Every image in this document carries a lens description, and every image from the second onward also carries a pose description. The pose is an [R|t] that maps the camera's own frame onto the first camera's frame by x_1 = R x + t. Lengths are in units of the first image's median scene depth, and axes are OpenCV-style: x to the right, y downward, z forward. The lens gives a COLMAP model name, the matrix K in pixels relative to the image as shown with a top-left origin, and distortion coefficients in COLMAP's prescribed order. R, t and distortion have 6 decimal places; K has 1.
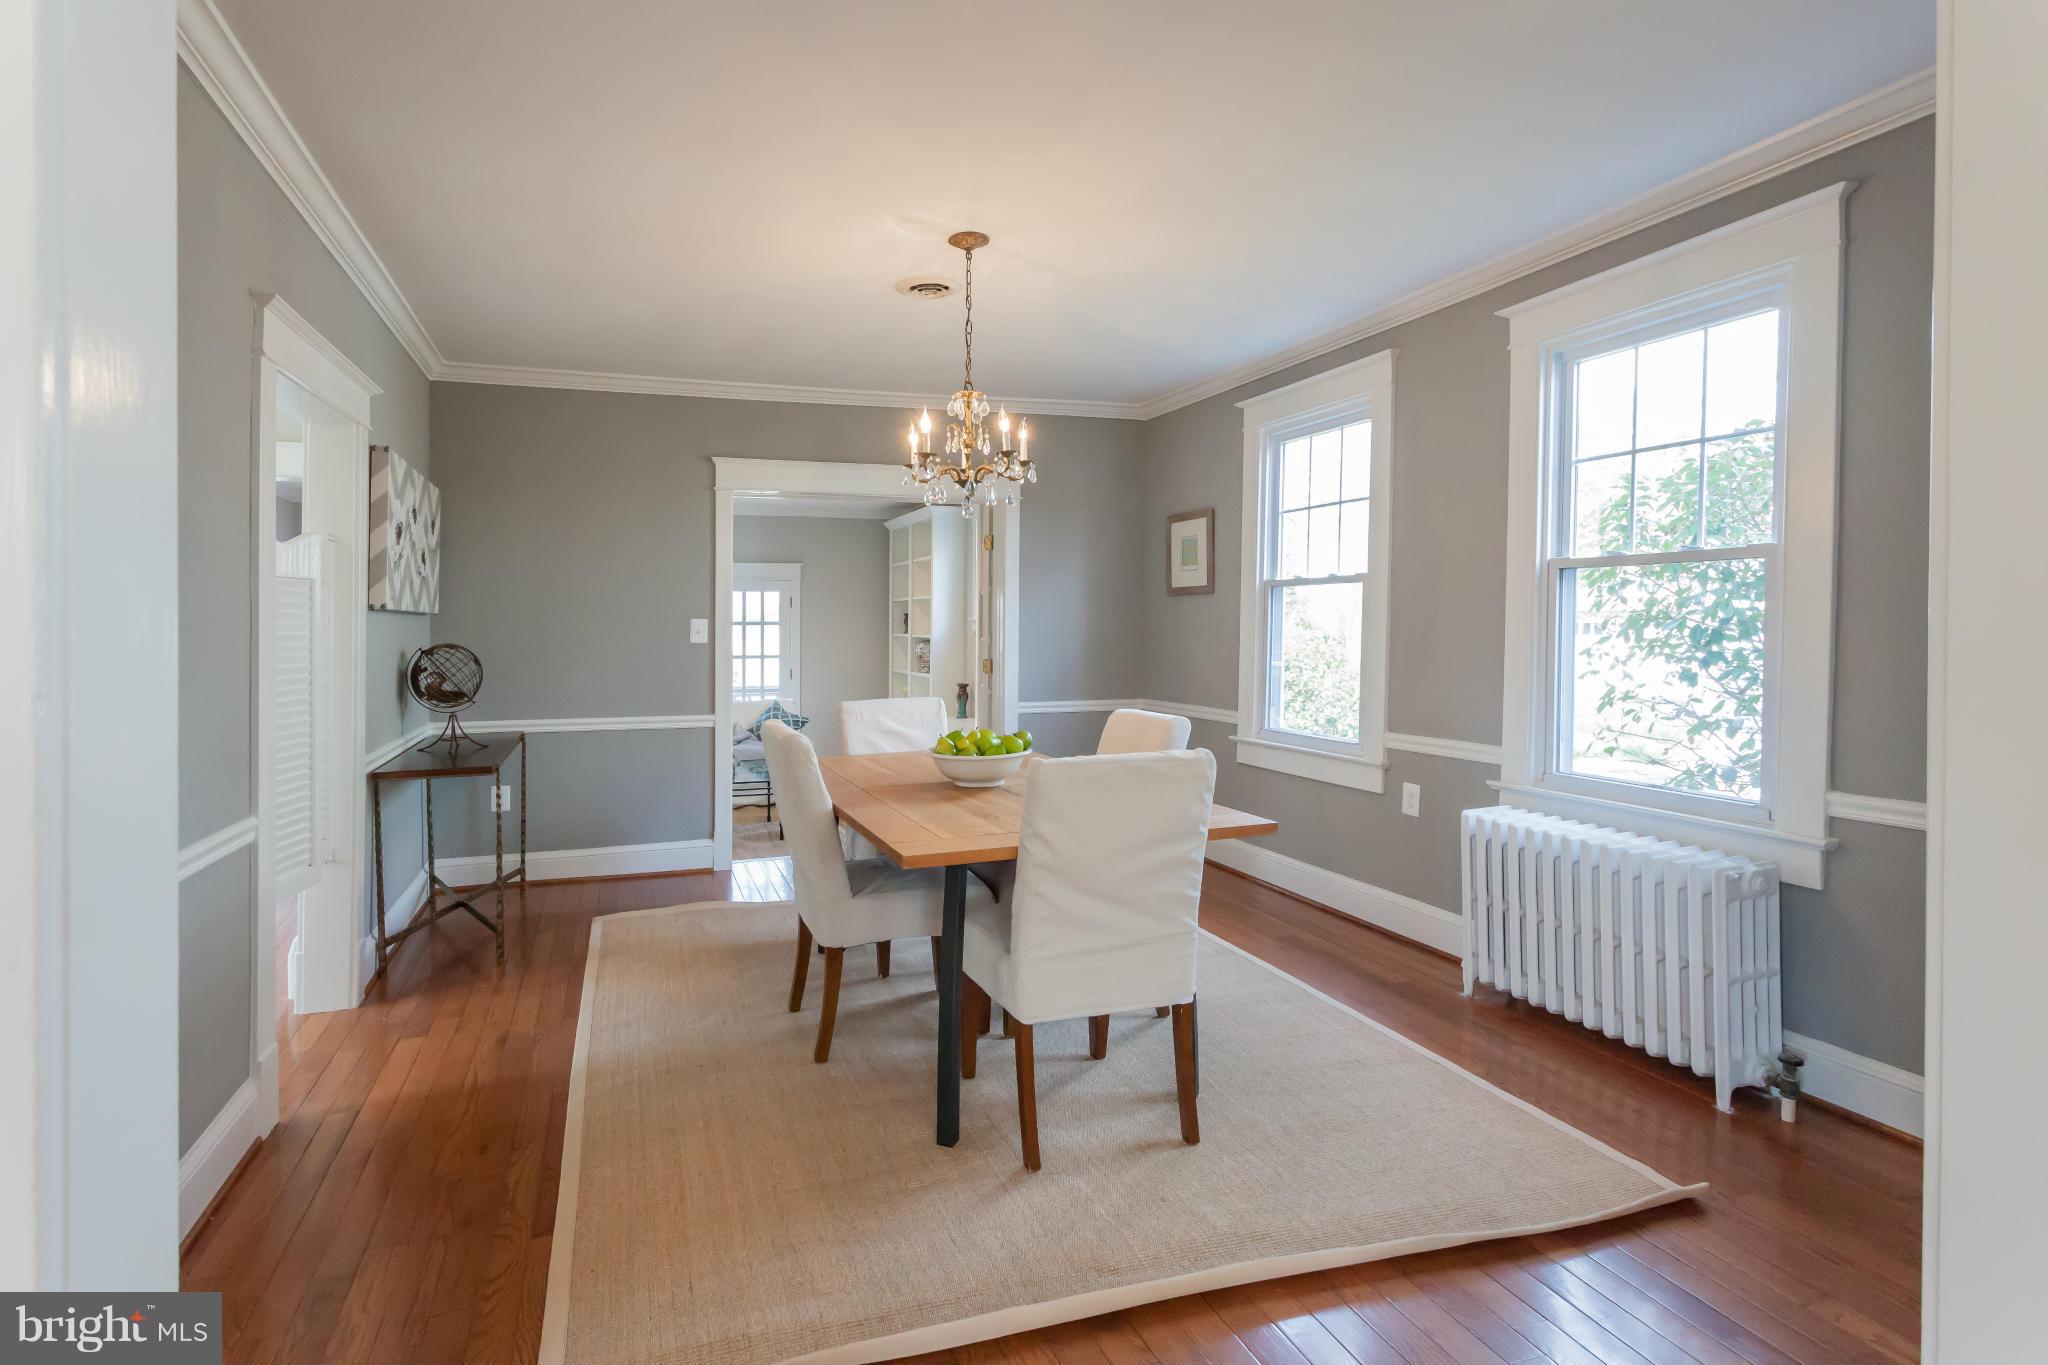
lens RADIAL K [[988.9, 0, 938.9], [0, 988.9, 640.0], [0, 0, 1]] dist [0.007418, 0.000559]
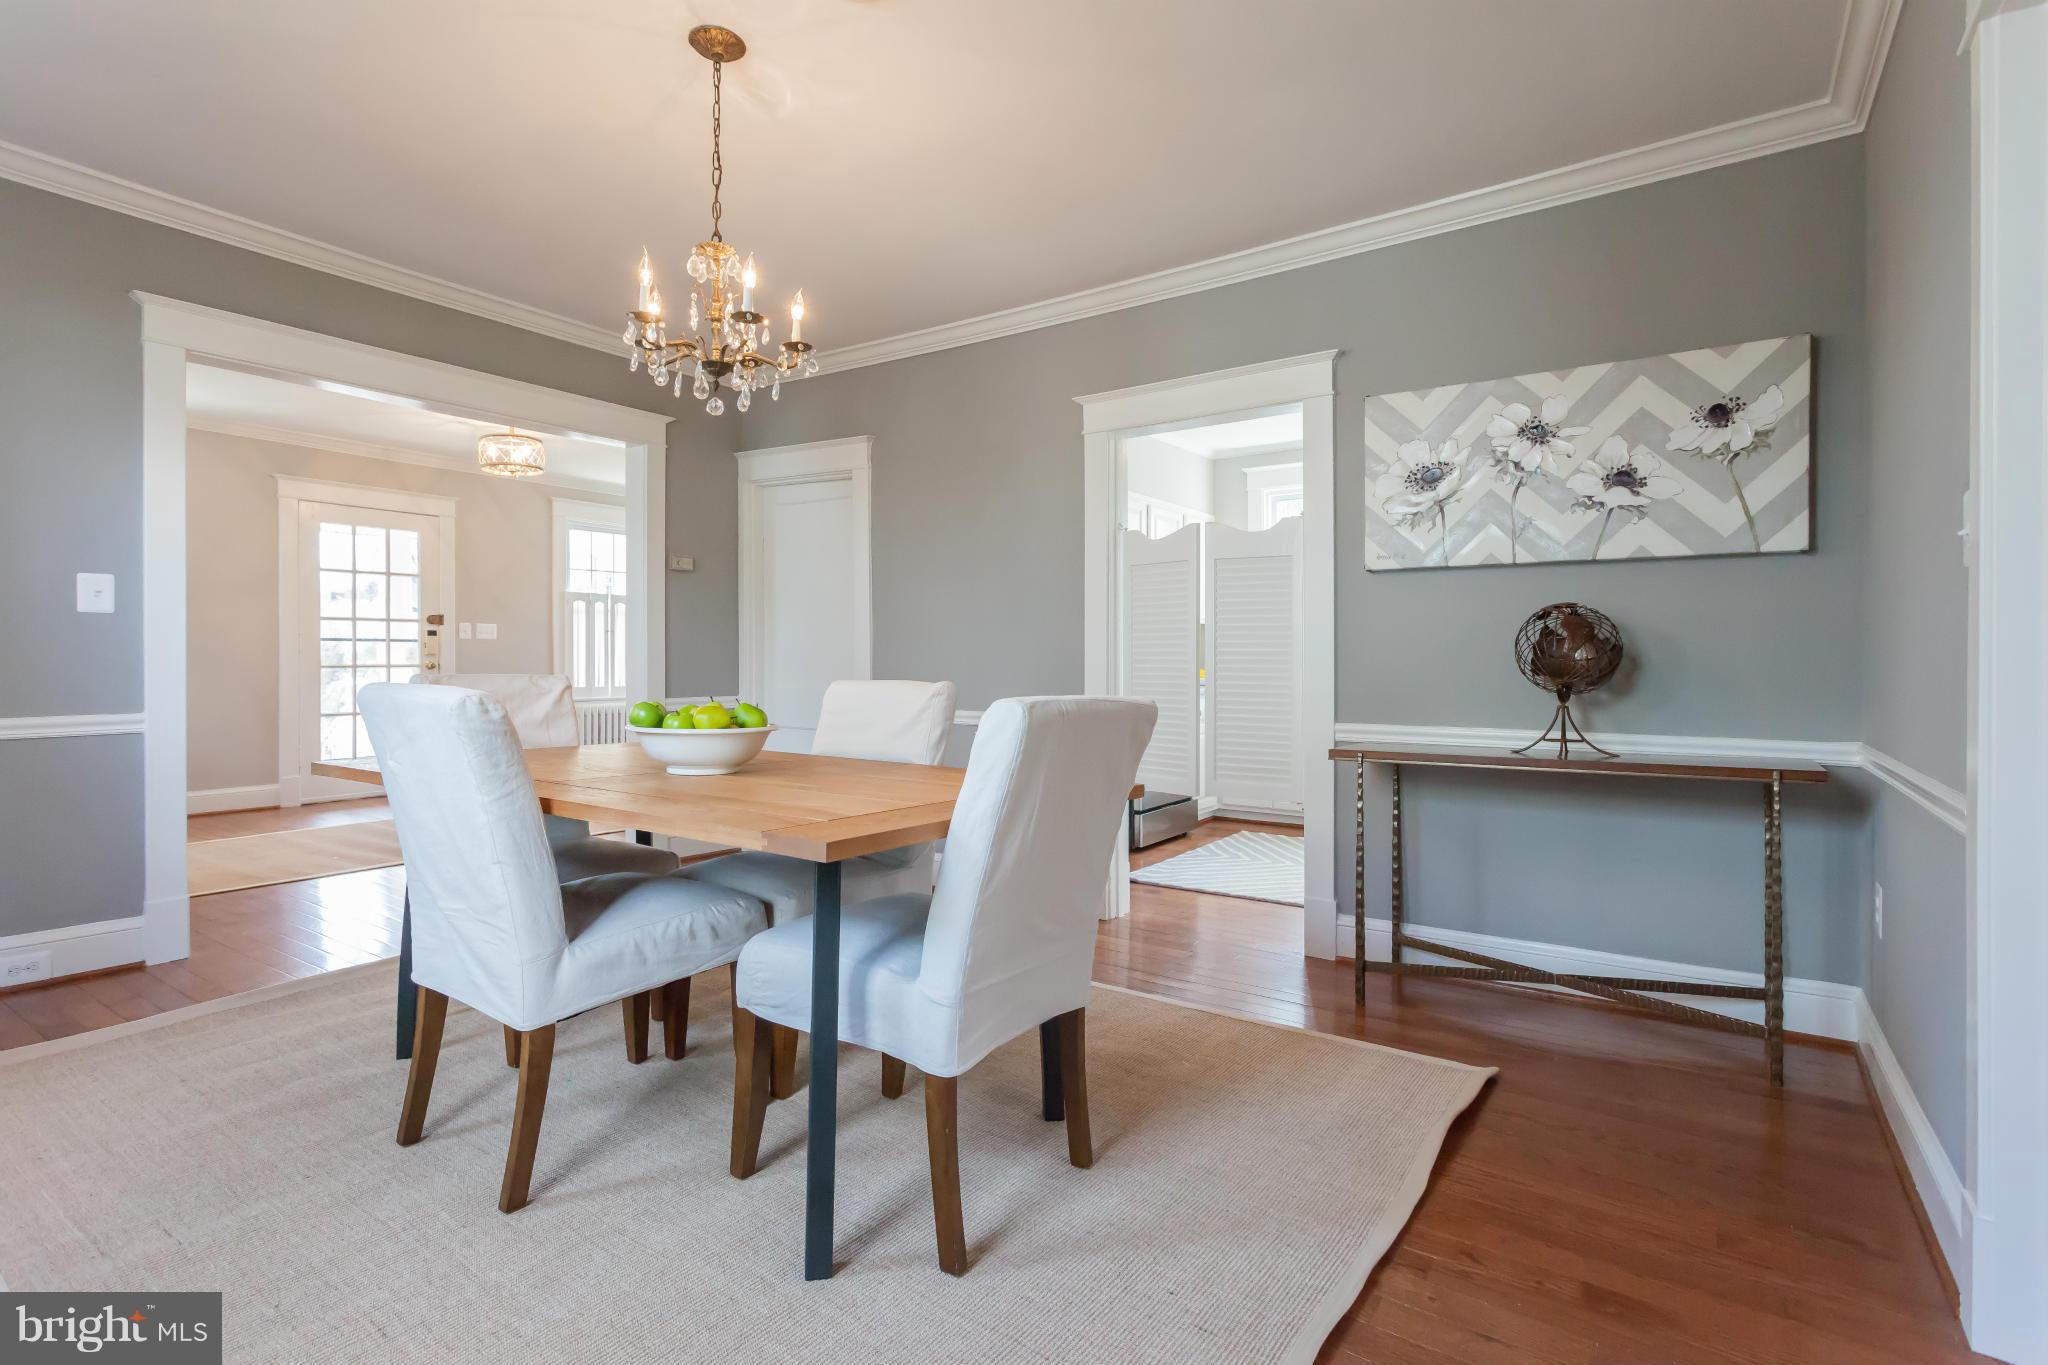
lens RADIAL K [[988.9, 0, 1023.5], [0, 988.9, 674.5], [0, 0, 1]] dist [0.007418, 0.000559]
pose [[-0.784111, 0.001207, -0.620619, 0.207820], [-0.013868, 0.999714, 0.019466, 0.040672], [0.620465, 0.023870, -0.783870, 1.186908]]
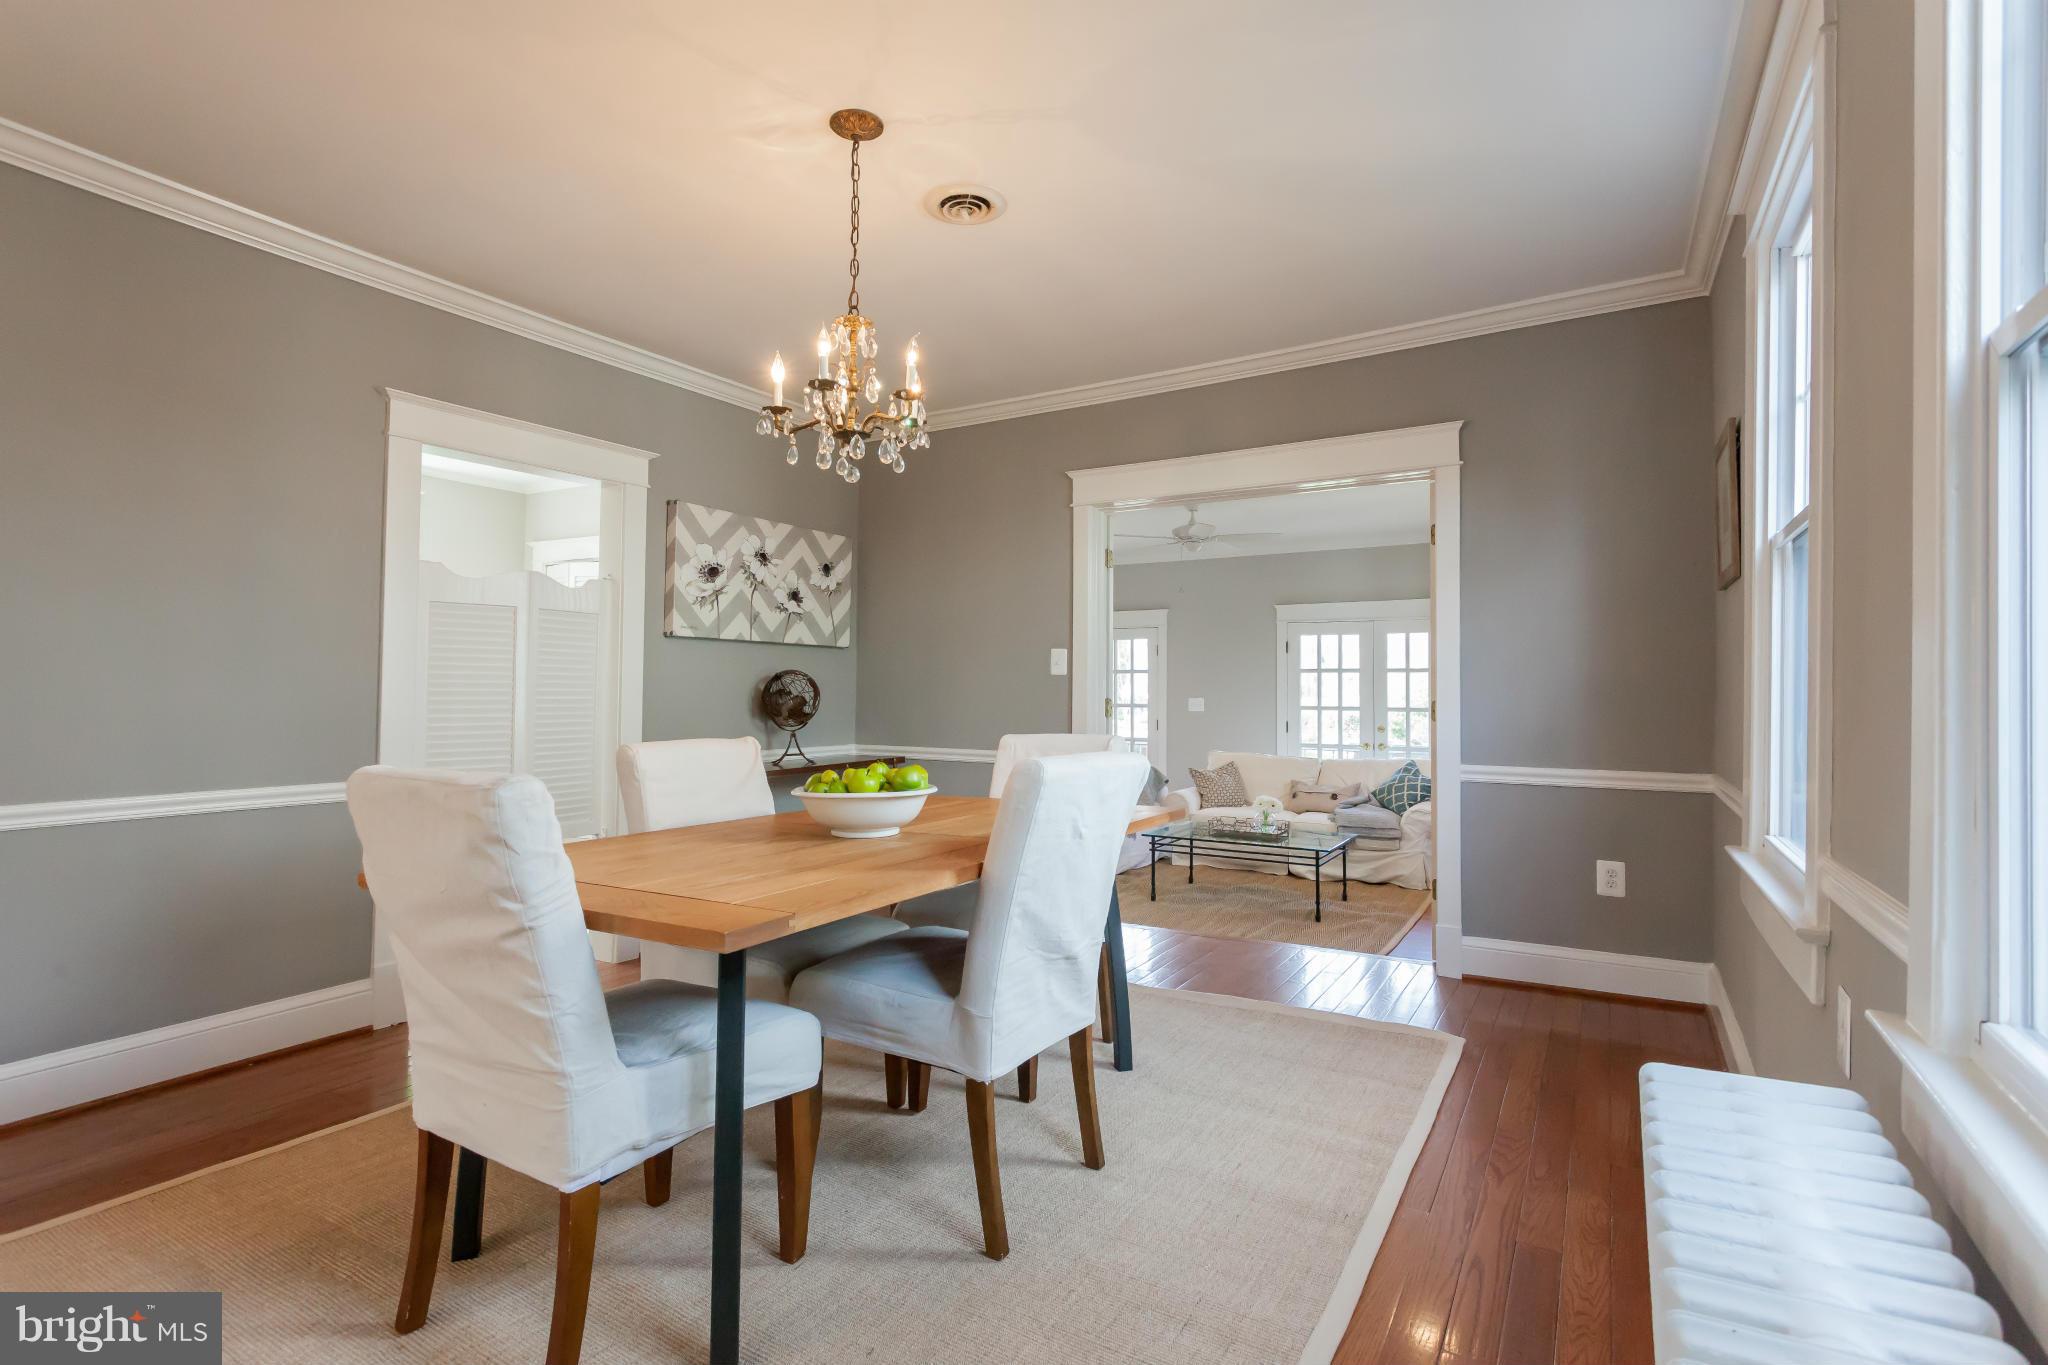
lens RADIAL K [[988.9, 0, 1028.5], [0, 988.9, 662.5], [0, 0, 1]] dist [0.007418, 0.000559]
pose [[0.676449, -0.013696, -0.736362, 0.463904], [-0.017766, 0.999233, -0.034906, 0.026715], [0.736275, 0.036694, 0.675687, 0.399257]]
